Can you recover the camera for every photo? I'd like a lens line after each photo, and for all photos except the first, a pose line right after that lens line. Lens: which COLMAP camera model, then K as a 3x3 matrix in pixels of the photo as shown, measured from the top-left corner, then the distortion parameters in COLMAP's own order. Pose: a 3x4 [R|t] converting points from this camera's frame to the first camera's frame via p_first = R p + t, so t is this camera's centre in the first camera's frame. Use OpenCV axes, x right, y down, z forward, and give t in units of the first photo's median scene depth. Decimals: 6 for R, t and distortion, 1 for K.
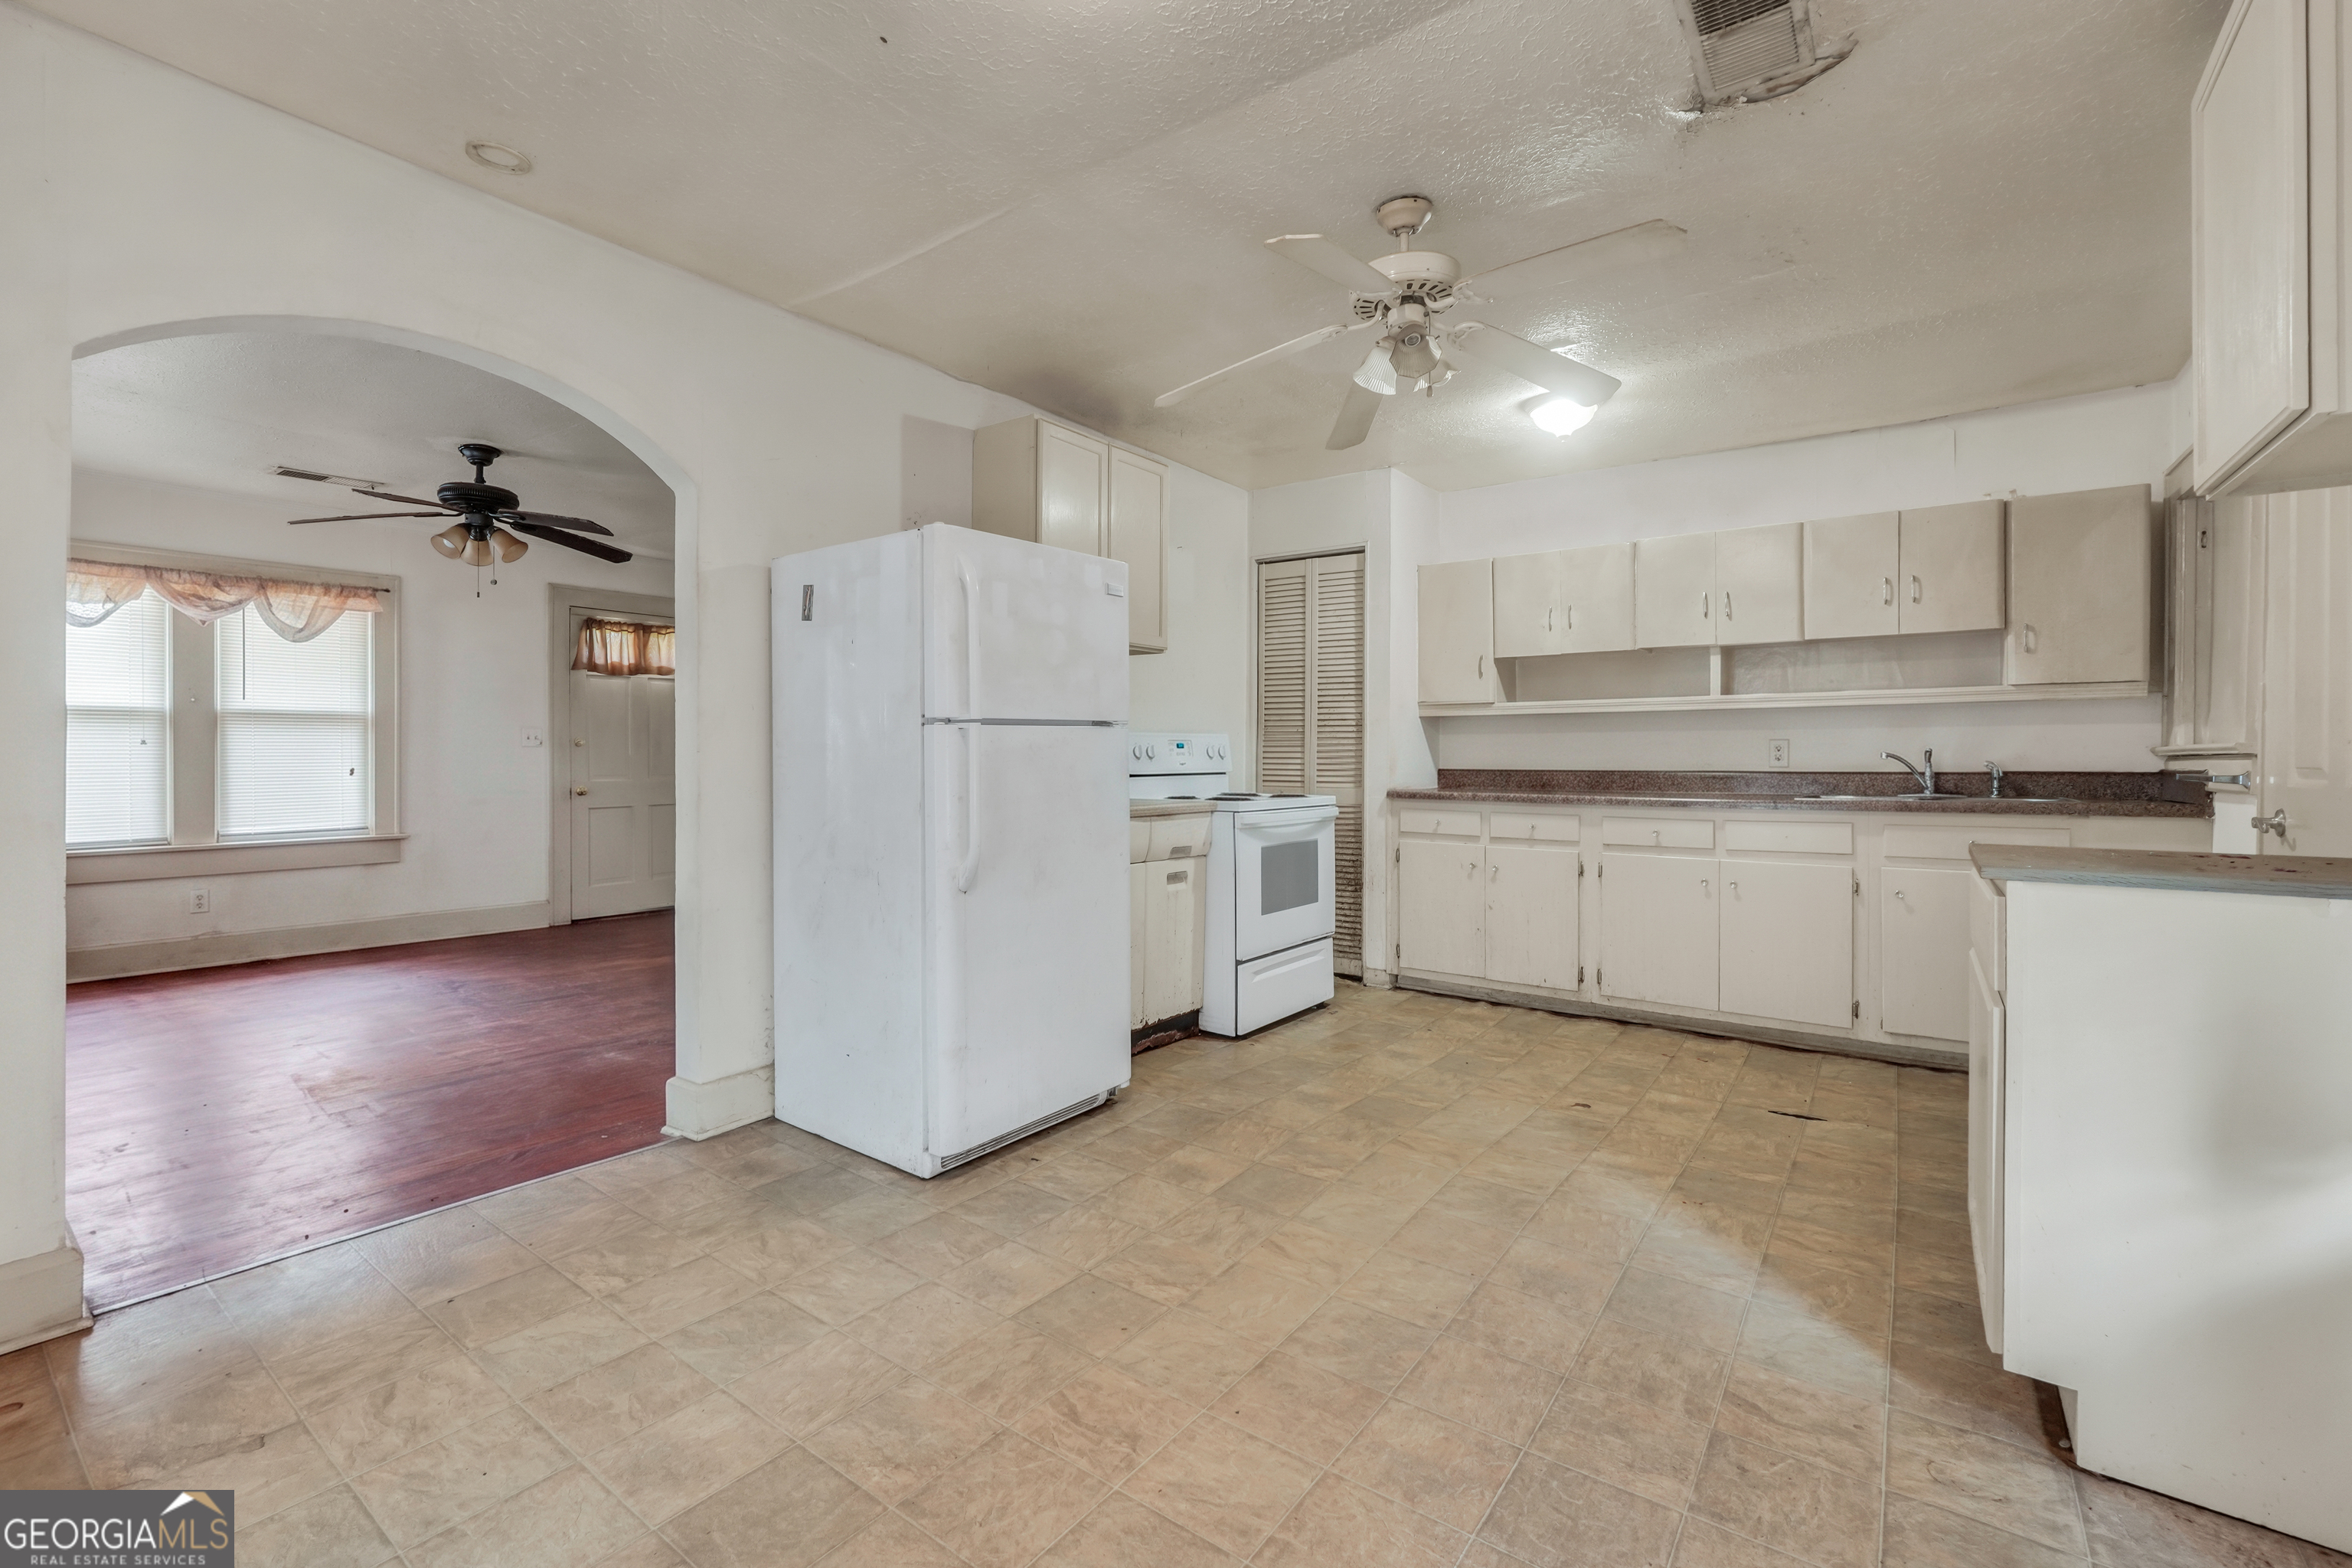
lens RADIAL K [[1003.9, 0, 1169.4], [0, 1003.9, 758.6], [0, 0, 1]] dist [-0.018995, 0.005809]
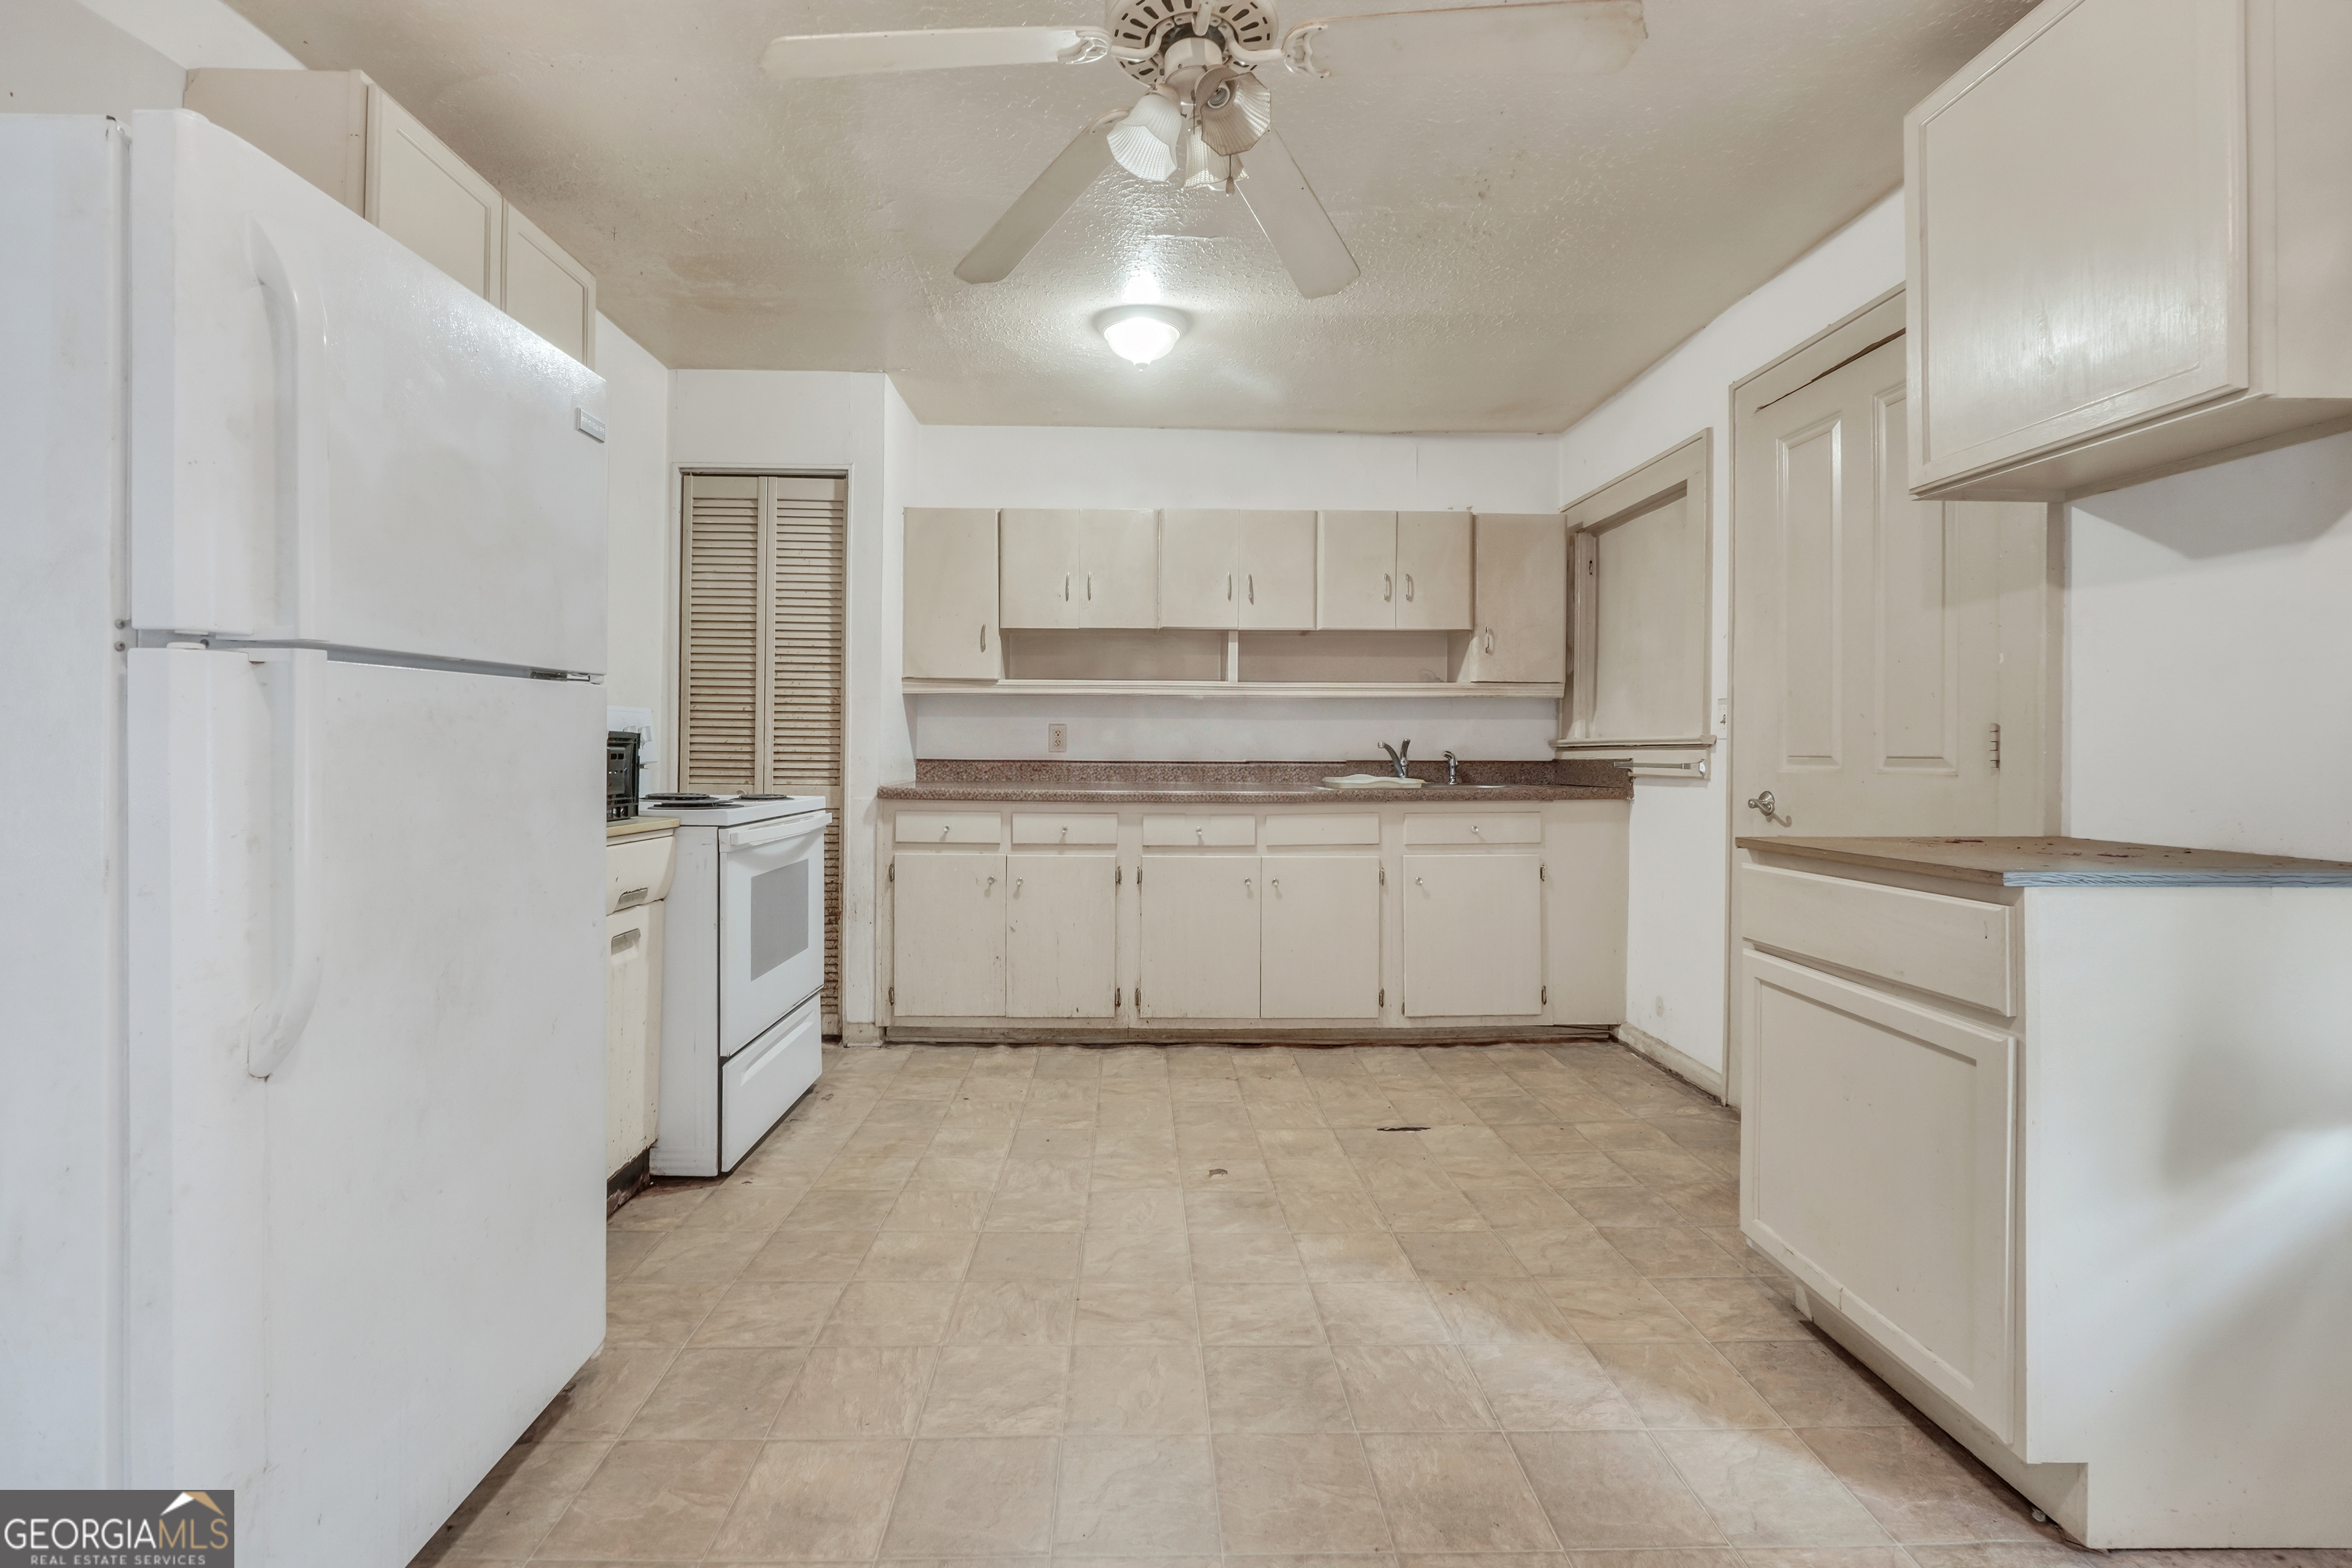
lens RADIAL K [[1003.9, 0, 1146.8], [0, 1003.9, 744.2], [0, 0, 1]] dist [-0.018995, 0.005809]
pose [[0.791190, 0.006108, 0.611540, -0.118932], [-0.001141, 0.999963, -0.008511, 0.004340], [-0.611569, 0.006036, 0.791168, 0.341915]]
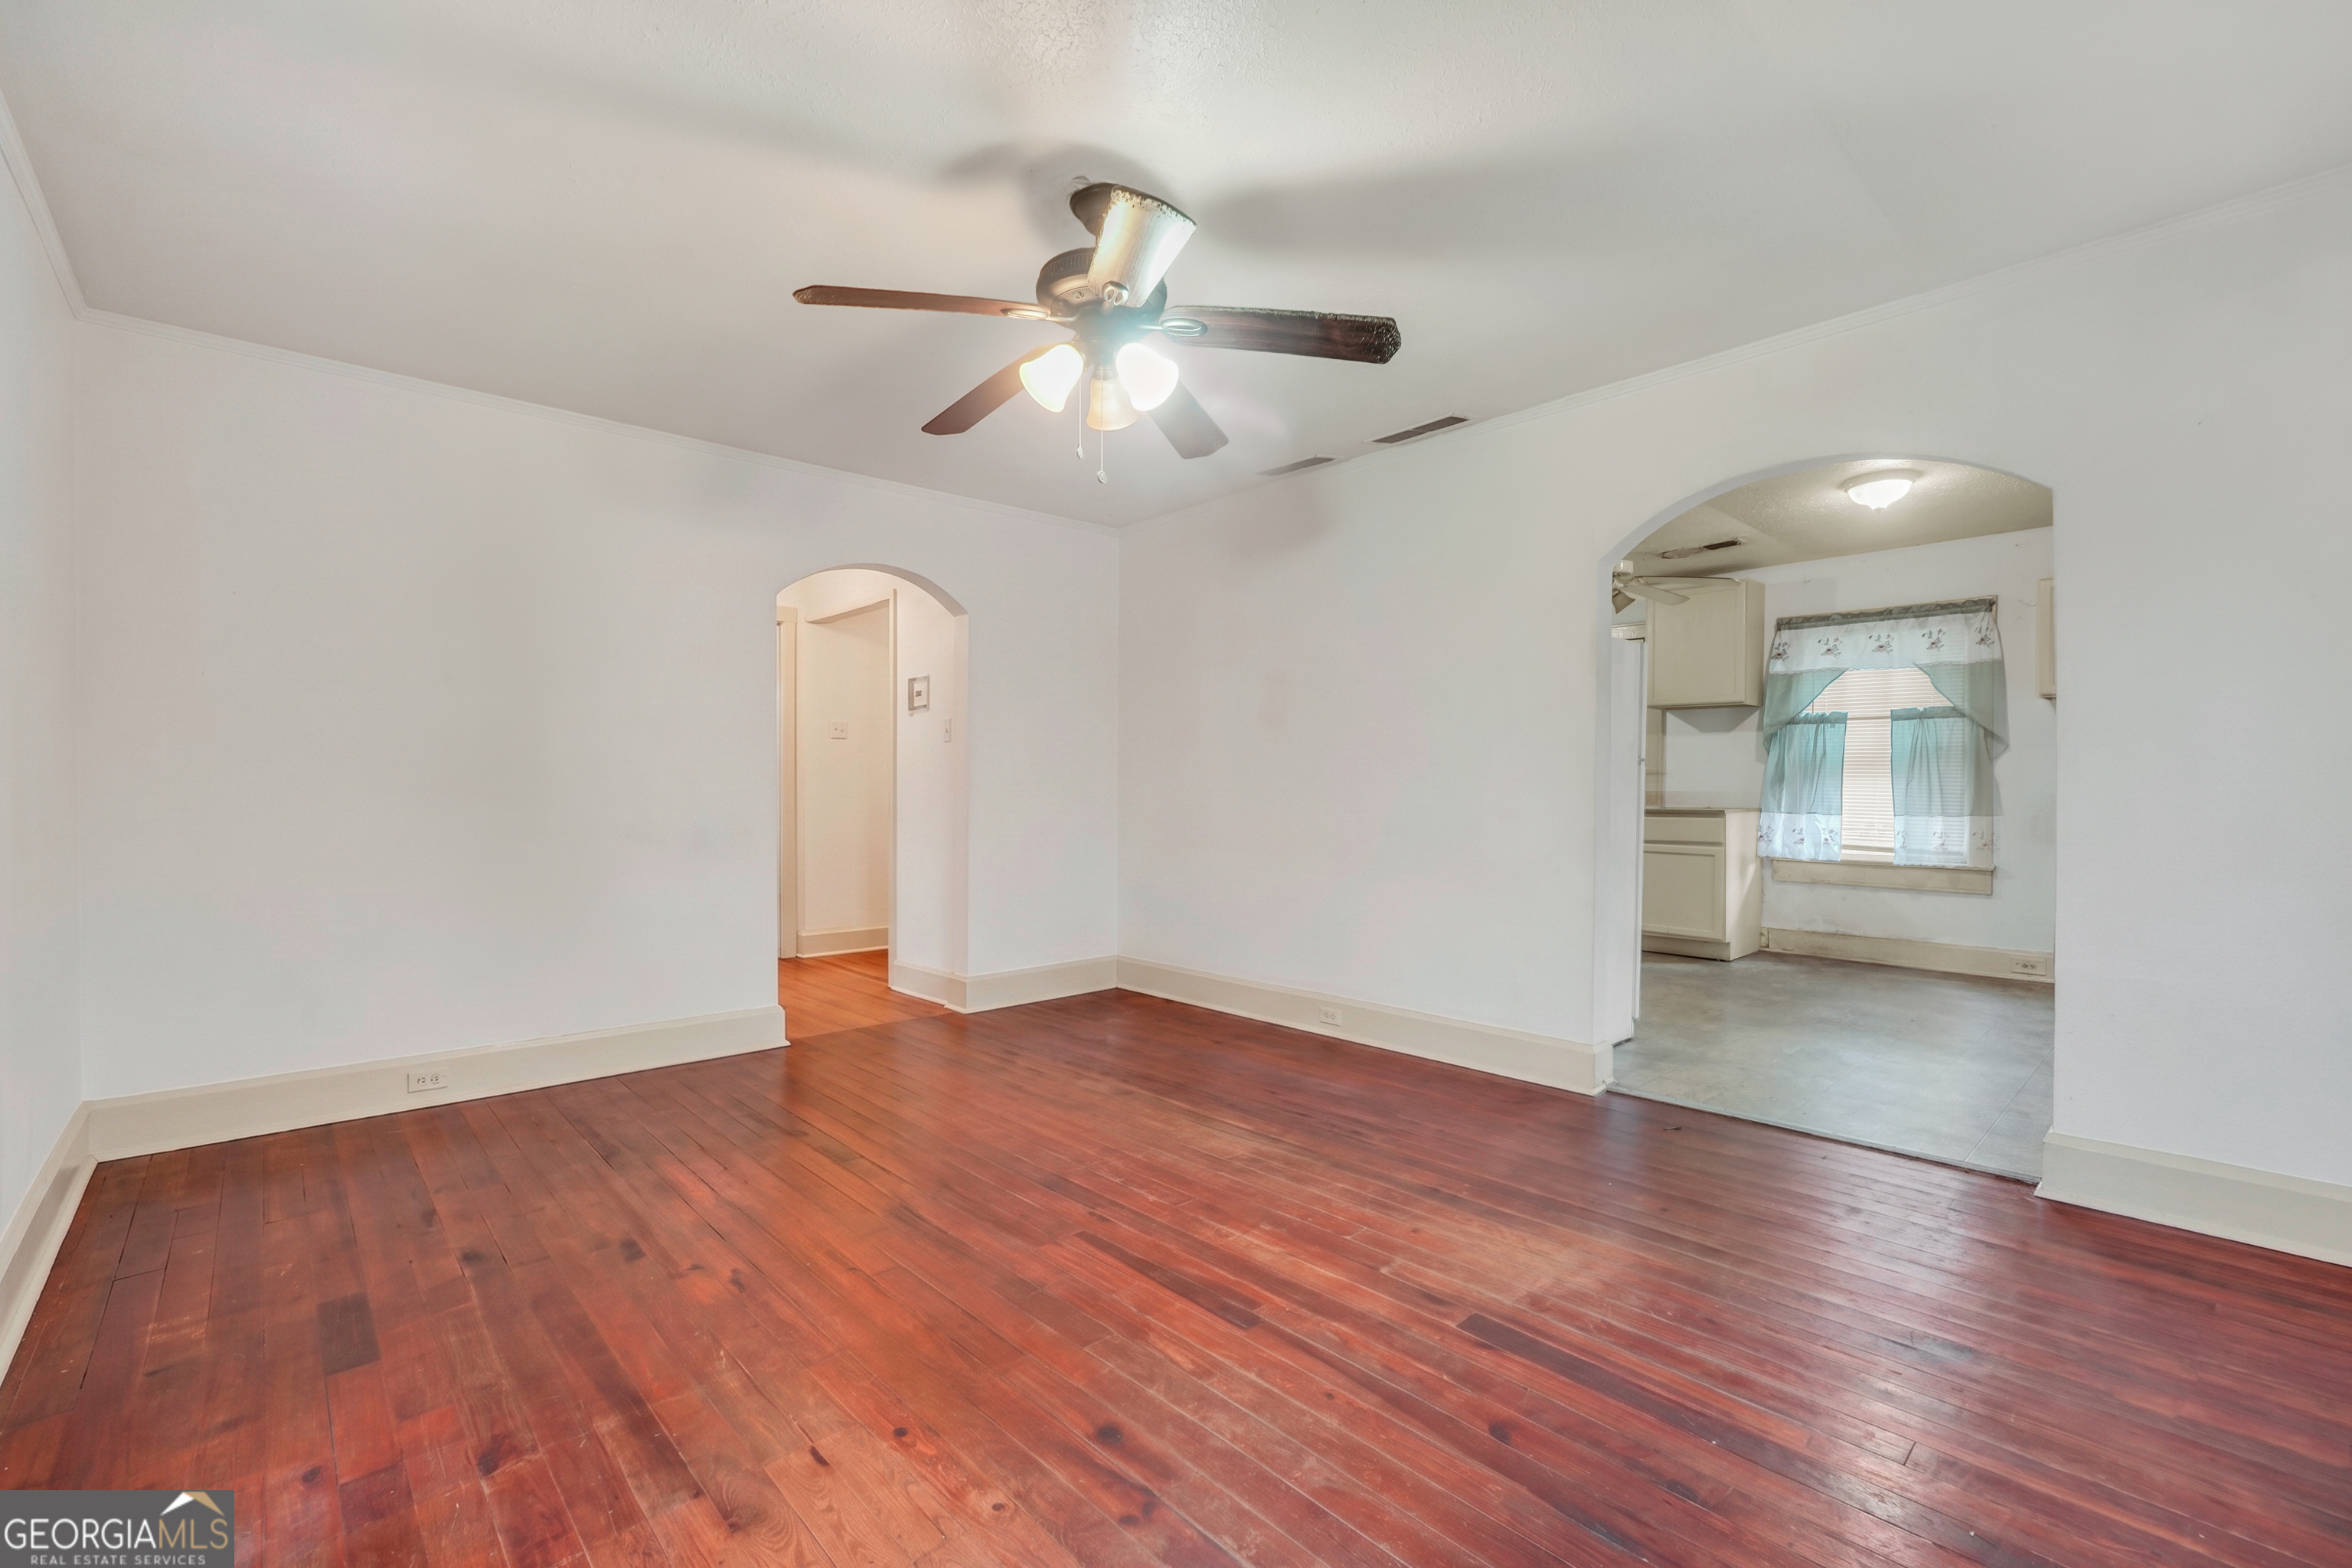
lens RADIAL K [[1003.9, 0, 1142.8], [0, 1003.9, 800.4], [0, 0, 1]] dist [-0.018995, 0.005809]
pose [[0.189010, -0.010195, 0.981922, -1.413175], [-0.003237, 0.999934, 0.011005, 0.018954], [-0.981970, -0.005259, 0.188964, 1.059529]]
